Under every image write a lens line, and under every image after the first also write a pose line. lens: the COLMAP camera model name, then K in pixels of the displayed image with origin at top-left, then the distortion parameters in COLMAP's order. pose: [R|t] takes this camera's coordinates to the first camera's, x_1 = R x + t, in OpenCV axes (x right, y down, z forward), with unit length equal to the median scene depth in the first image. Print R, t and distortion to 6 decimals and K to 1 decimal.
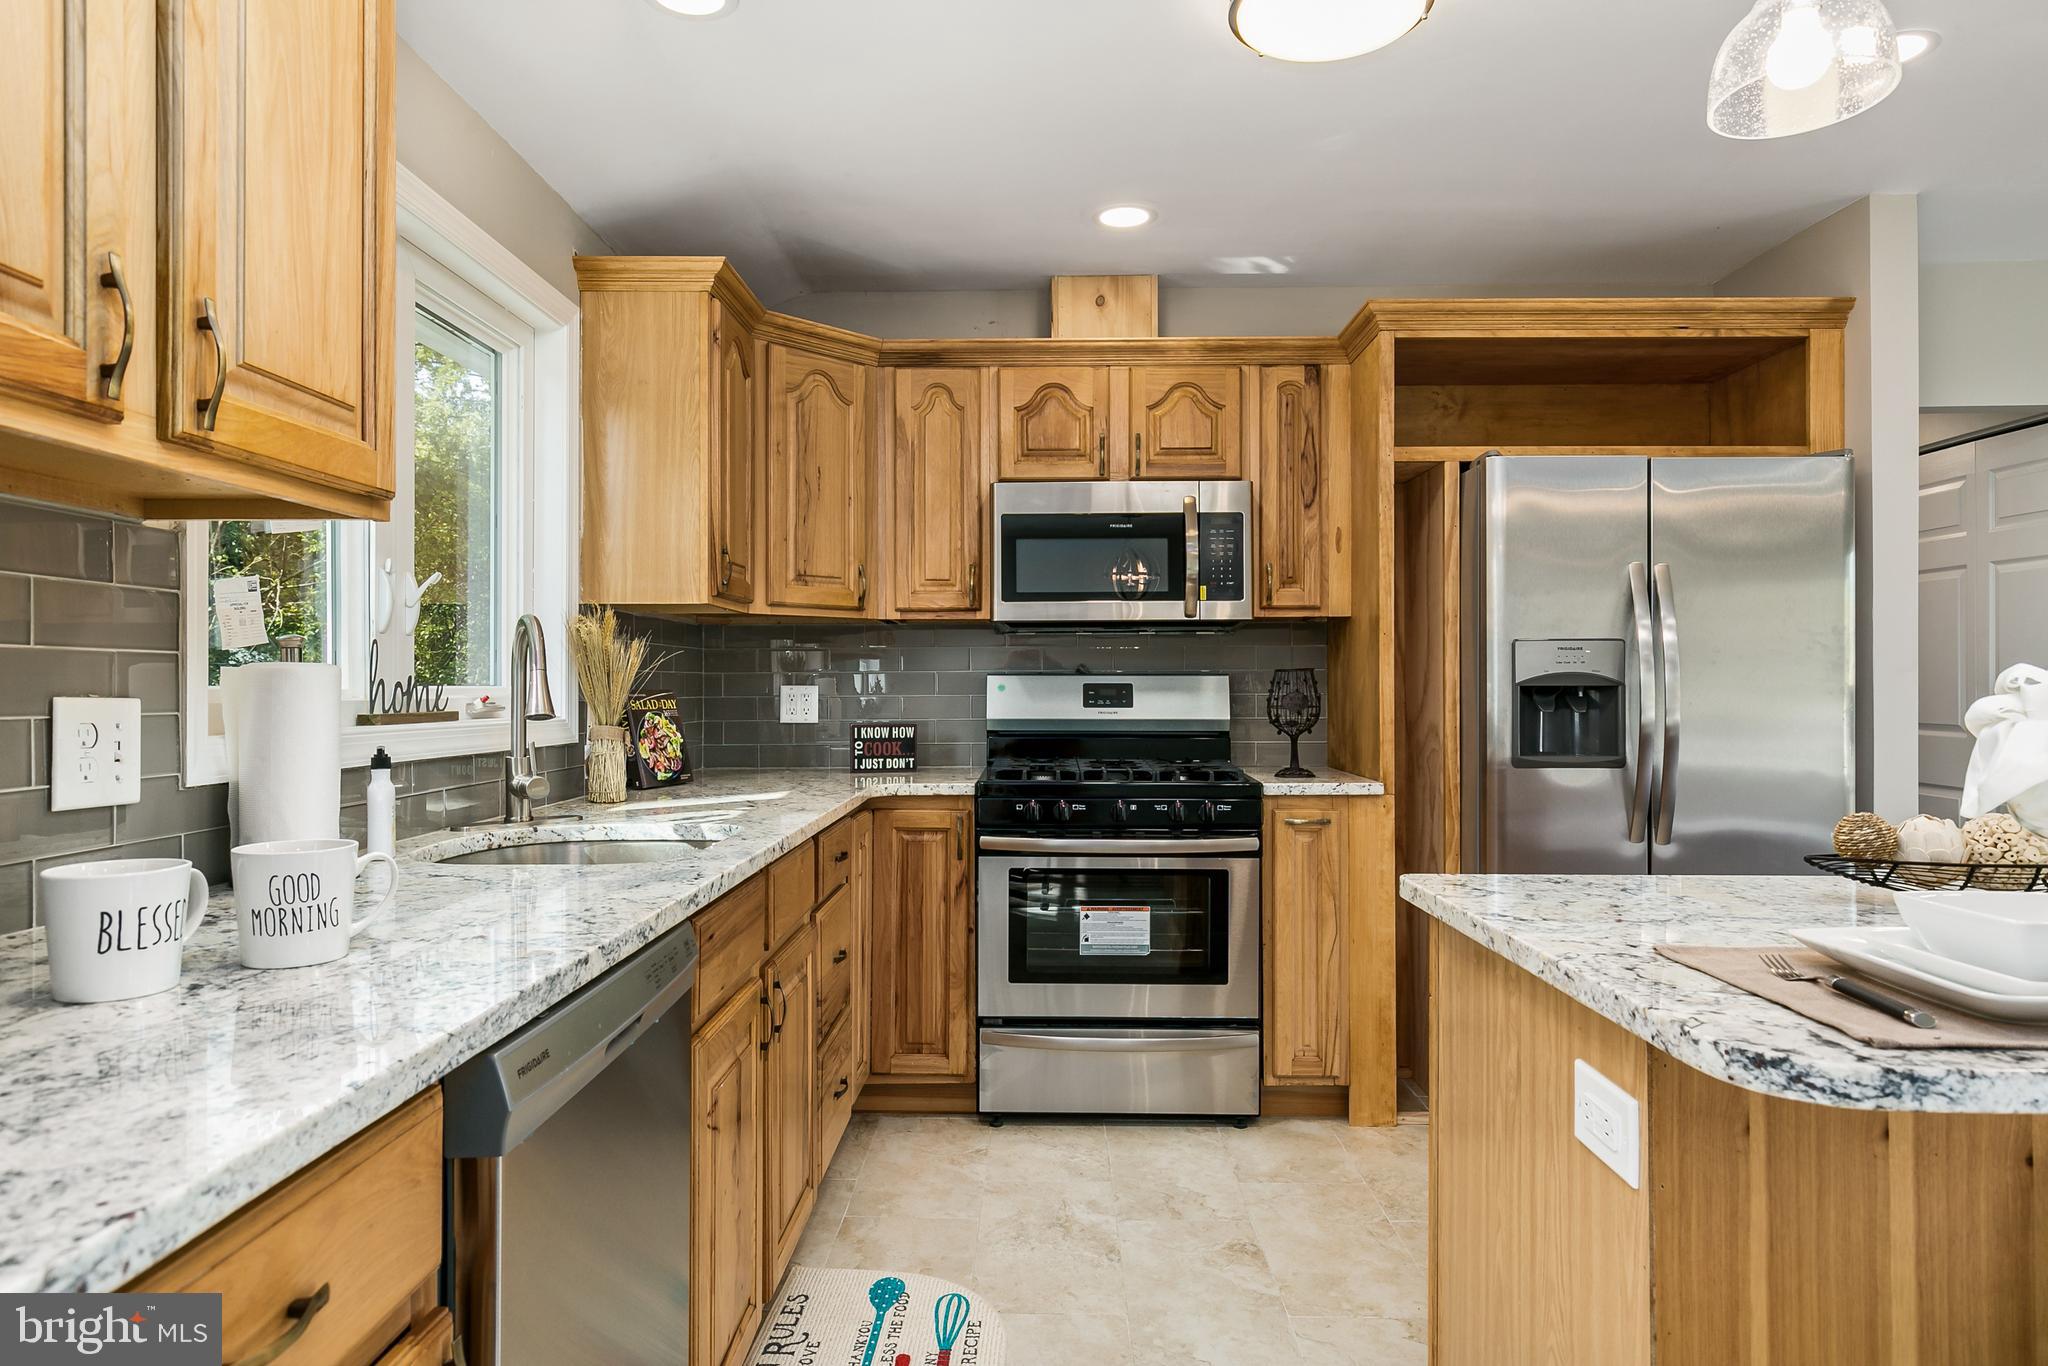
lens RADIAL K [[1213.7, 0, 1024.0], [0, 1213.7, 683.0], [0, 0, 1]] dist [0.000851, -0.000557]
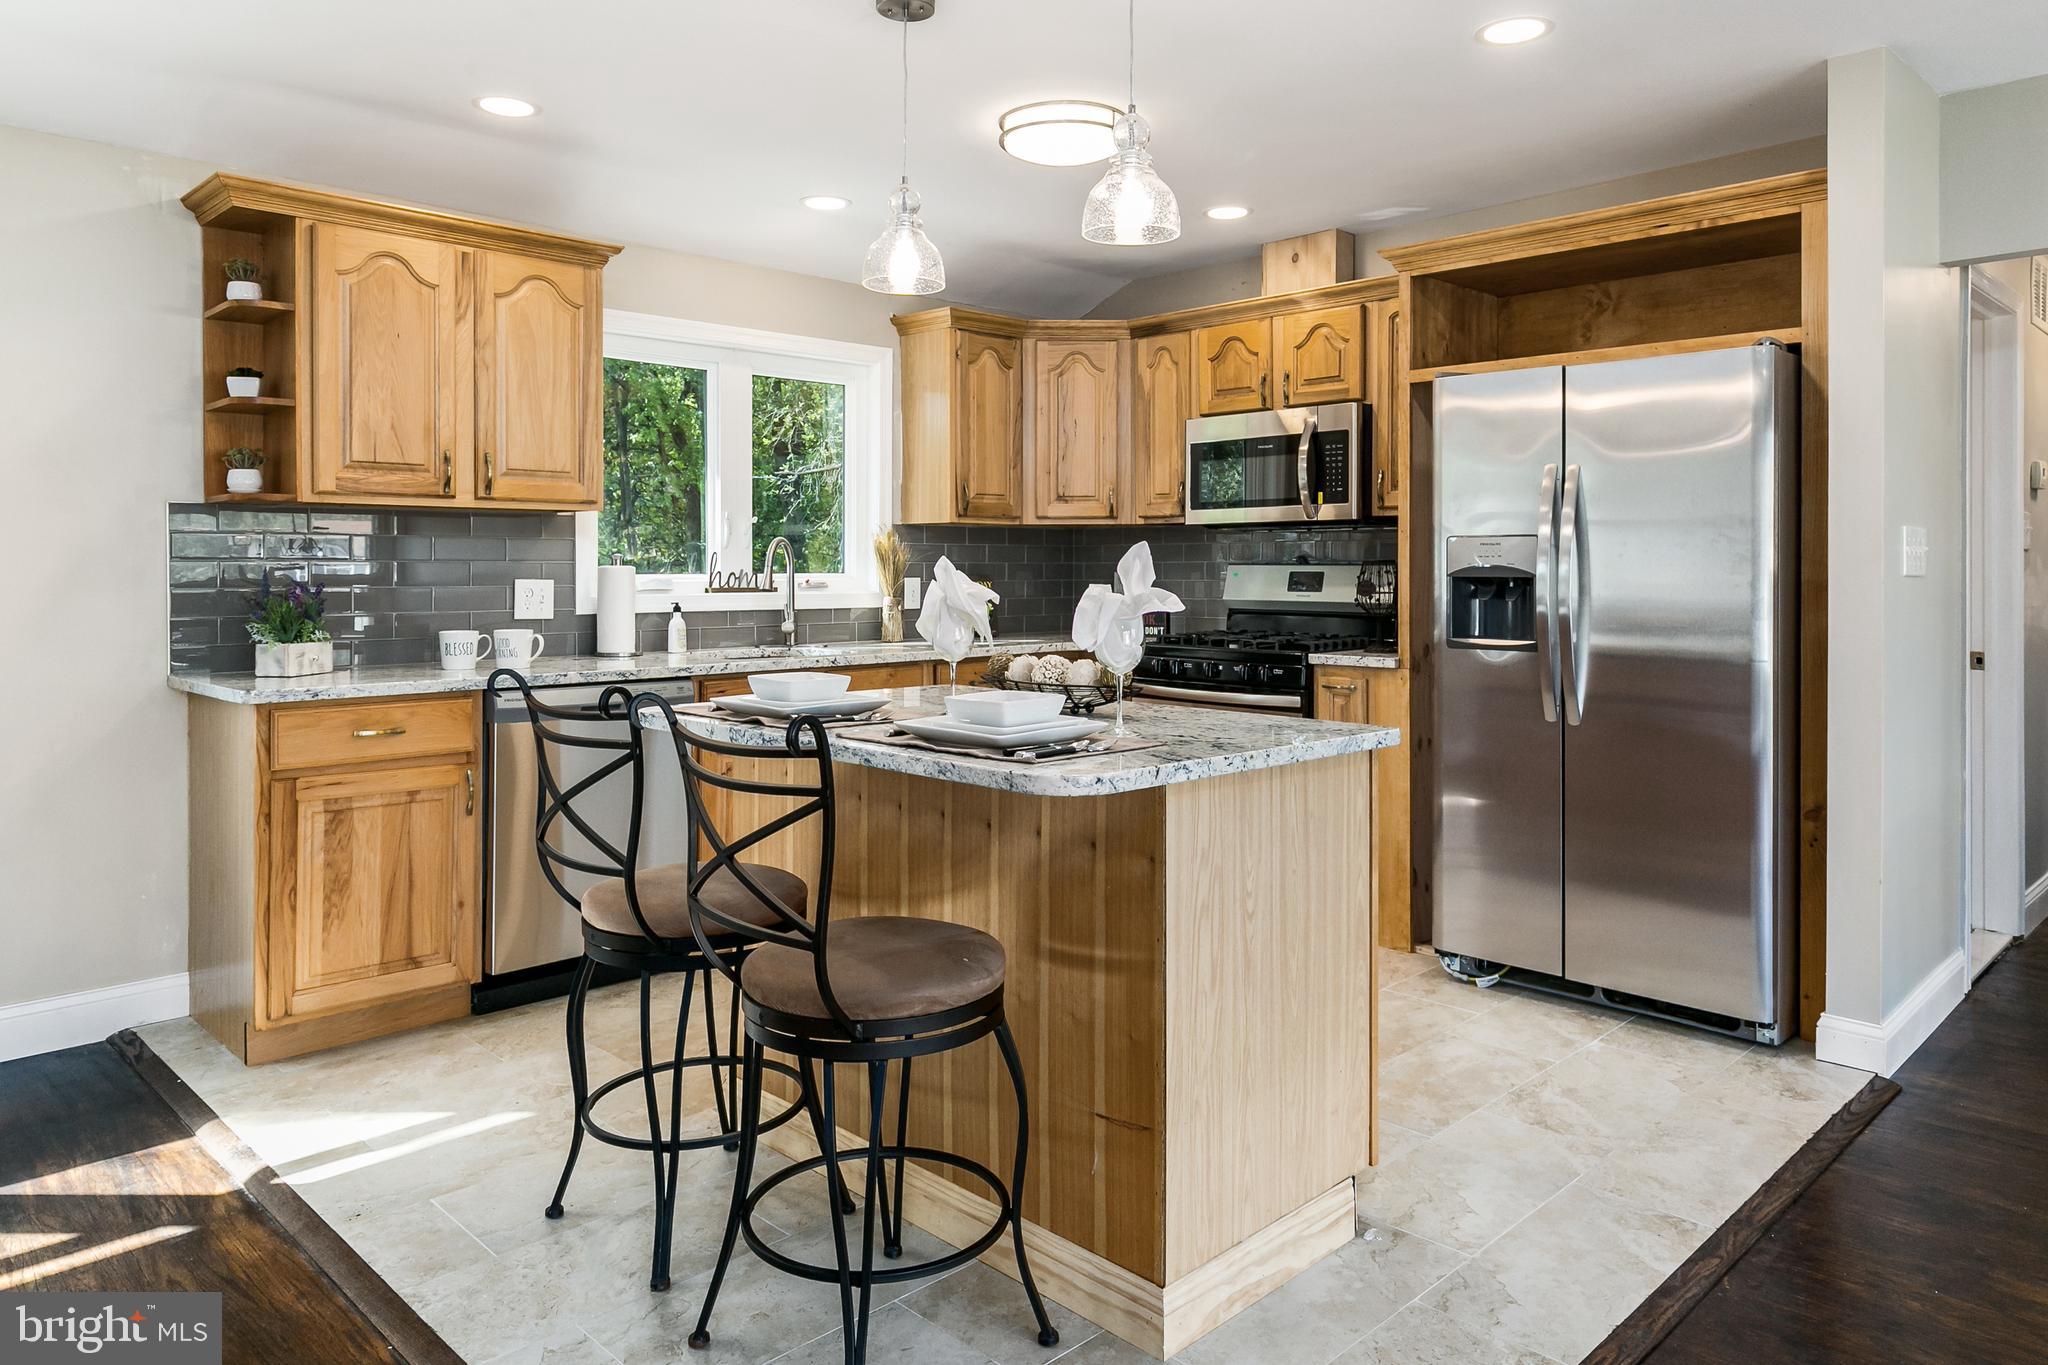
lens RADIAL K [[1356.1, 0, 1048.2], [0, 1356.1, 570.5], [0, 0, 1]] dist [0.008247, 0.001527]
pose [[0.720517, 0.003243, -0.693429, 0.950824], [0.001072, 0.999983, 0.005790, -0.010646], [0.693436, -0.004915, 0.720501, -0.177430]]
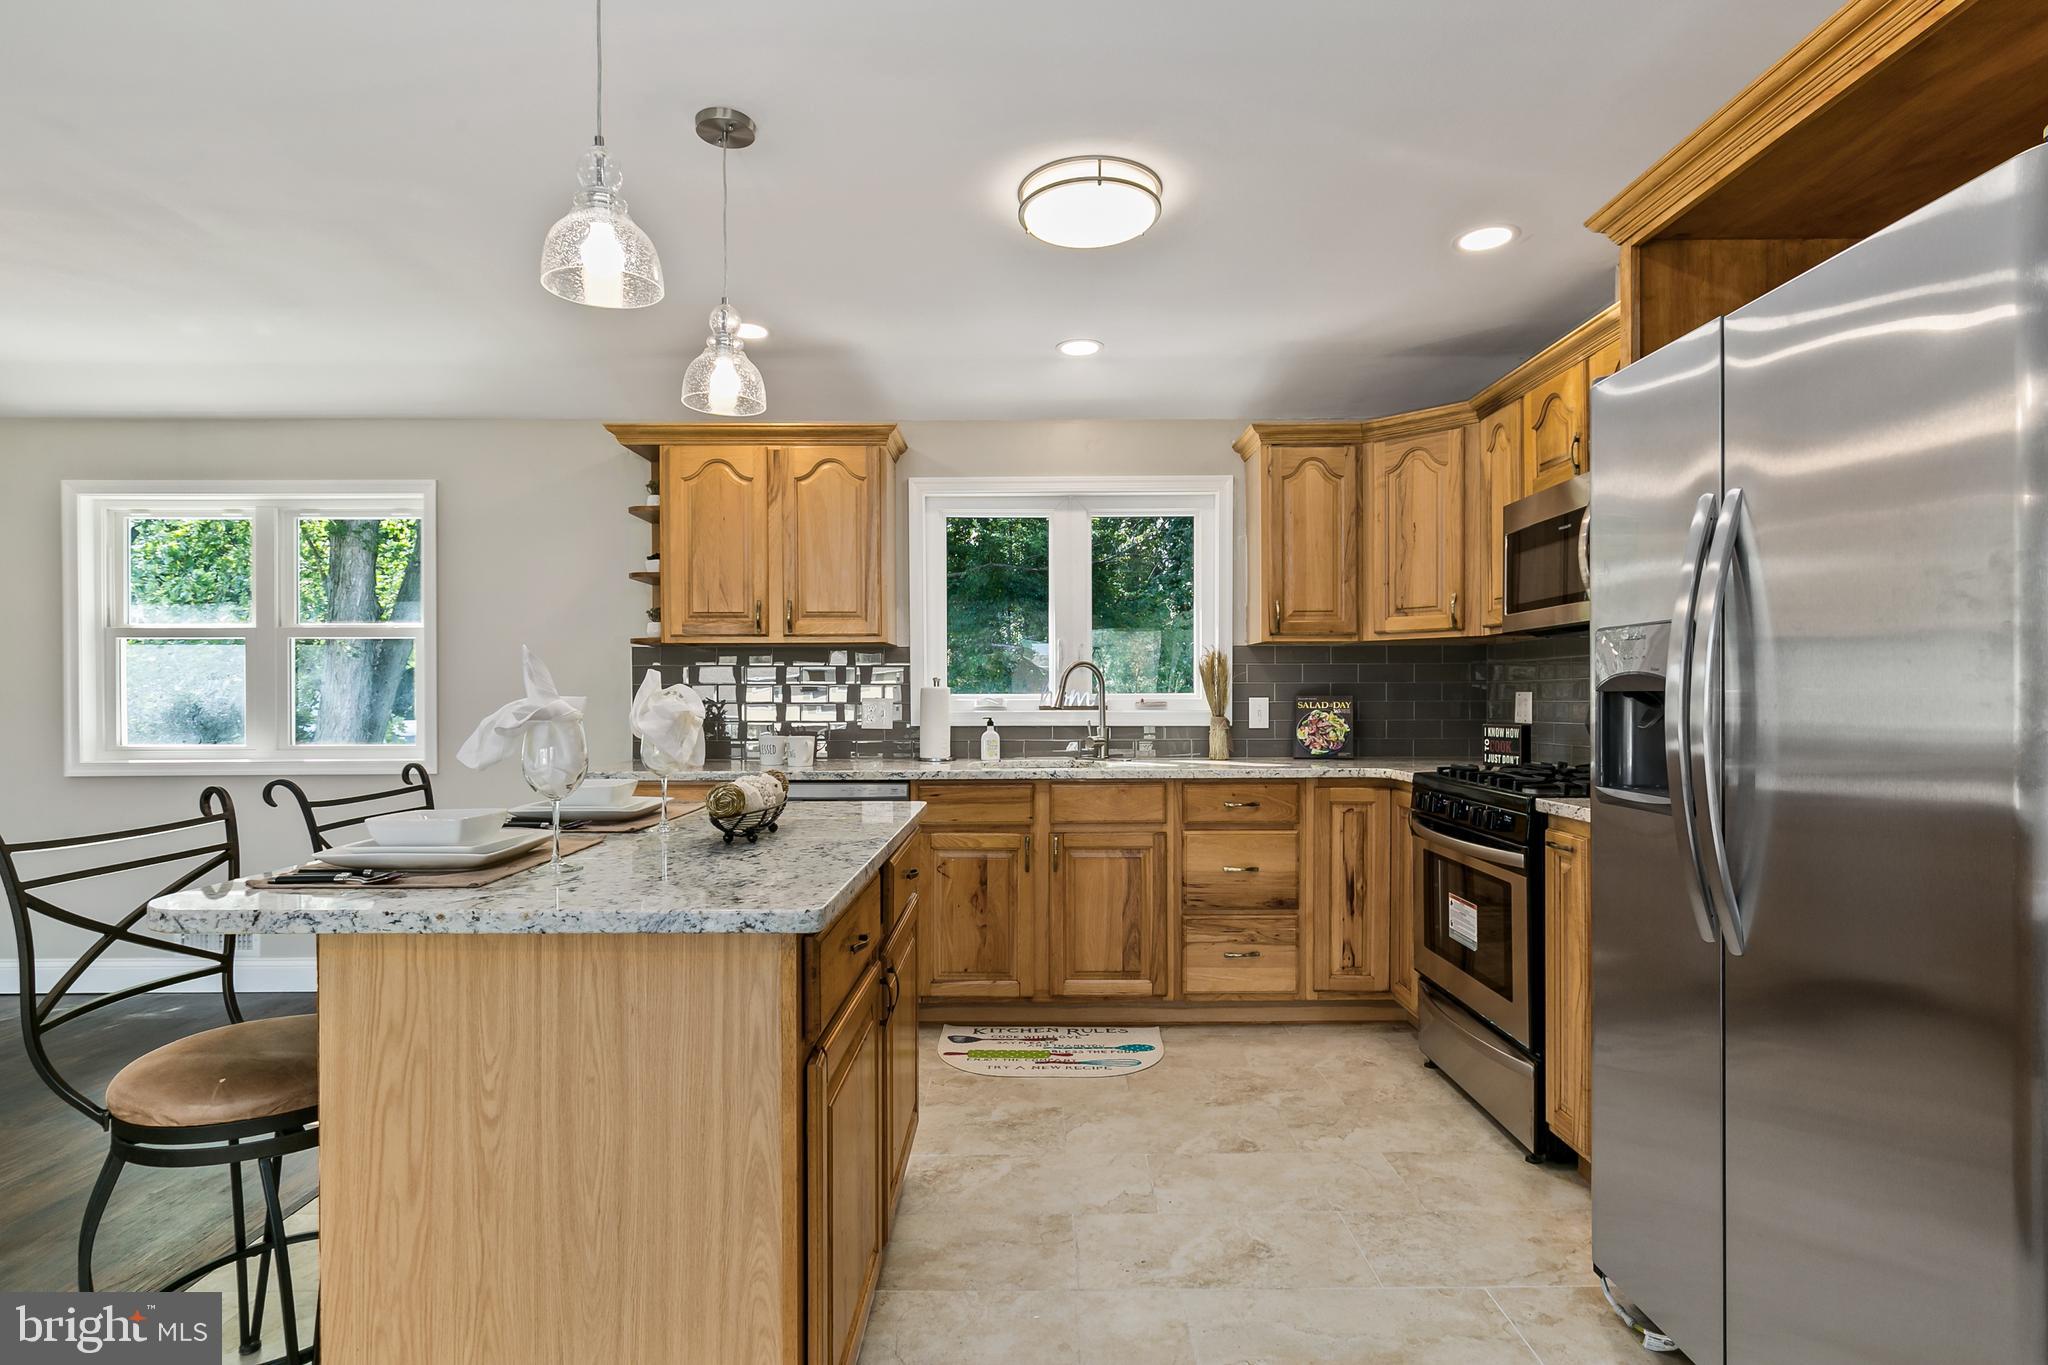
lens RADIAL K [[1026.8, 0, 1026.9], [0, 1026.8, 701.8], [0, 0, 1]] dist [0.001196, -0.000223]
pose [[0.017303, 0.007292, -0.999824, 0.954788], [0.006174, 0.999954, 0.007400, 0.001644], [0.999831, -0.006301, 0.017257, 0.591796]]
